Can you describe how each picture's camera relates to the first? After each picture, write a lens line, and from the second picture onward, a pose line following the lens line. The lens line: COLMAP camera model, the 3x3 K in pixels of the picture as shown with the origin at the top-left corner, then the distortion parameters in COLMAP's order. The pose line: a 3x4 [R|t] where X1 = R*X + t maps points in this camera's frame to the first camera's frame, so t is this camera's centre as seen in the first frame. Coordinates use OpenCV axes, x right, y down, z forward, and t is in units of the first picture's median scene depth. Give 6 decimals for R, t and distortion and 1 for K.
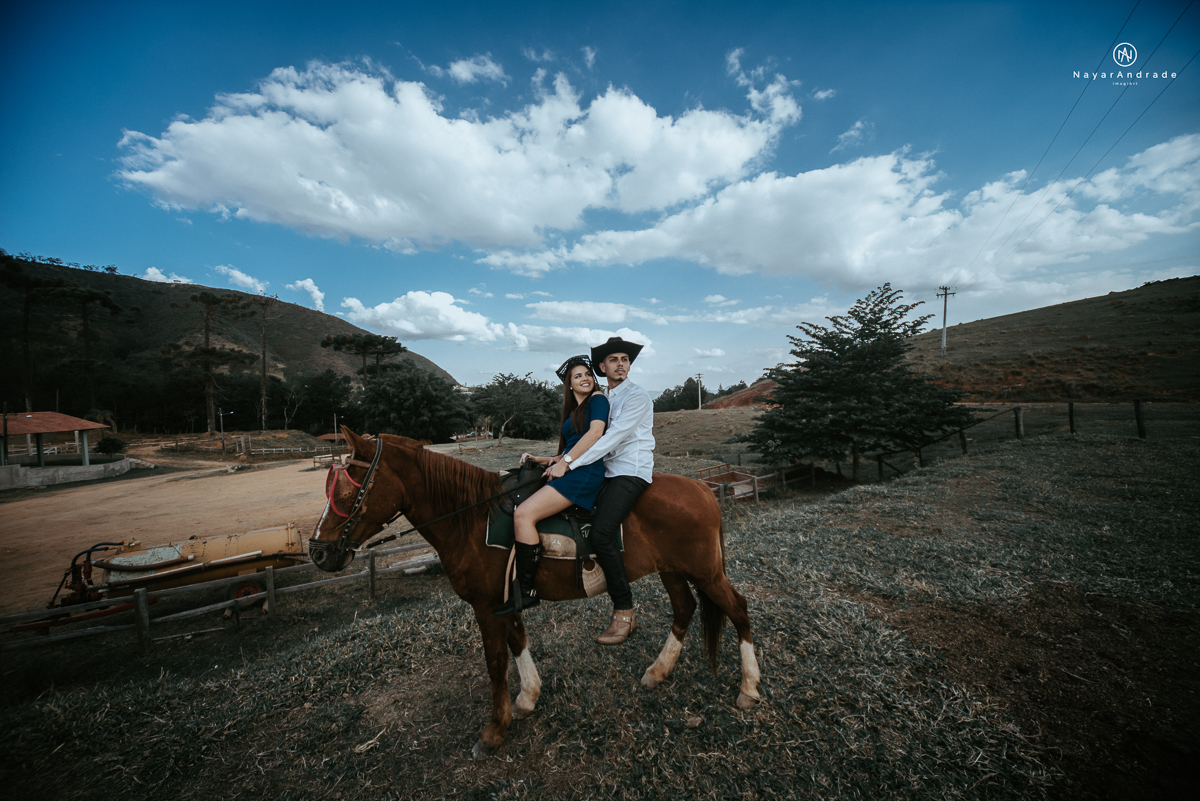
lens RADIAL K [[425.2, 0, 601.5], [0, 425.2, 410.1], [0, 0, 1]] dist [-0.015698, 0.001594]
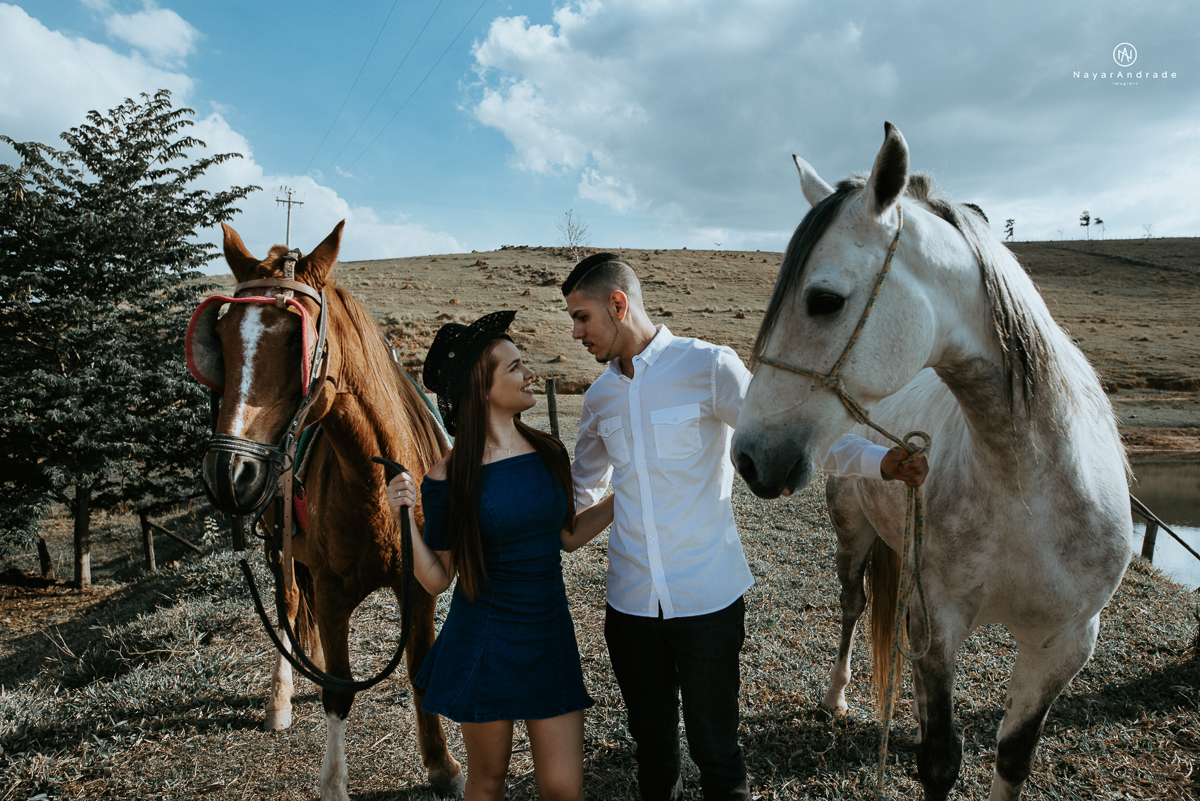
lens RADIAL K [[845.2, 0, 600.0], [0, 845.2, 400.5], [0, 0, 1]] dist [-0.042727, 0.054604]
pose [[0.508359, 0.009844, 0.861089, 0.188701], [-0.007079, 0.999949, -0.007252, 0.005876], [-0.861116, -0.002409, 0.508403, 0.212061]]
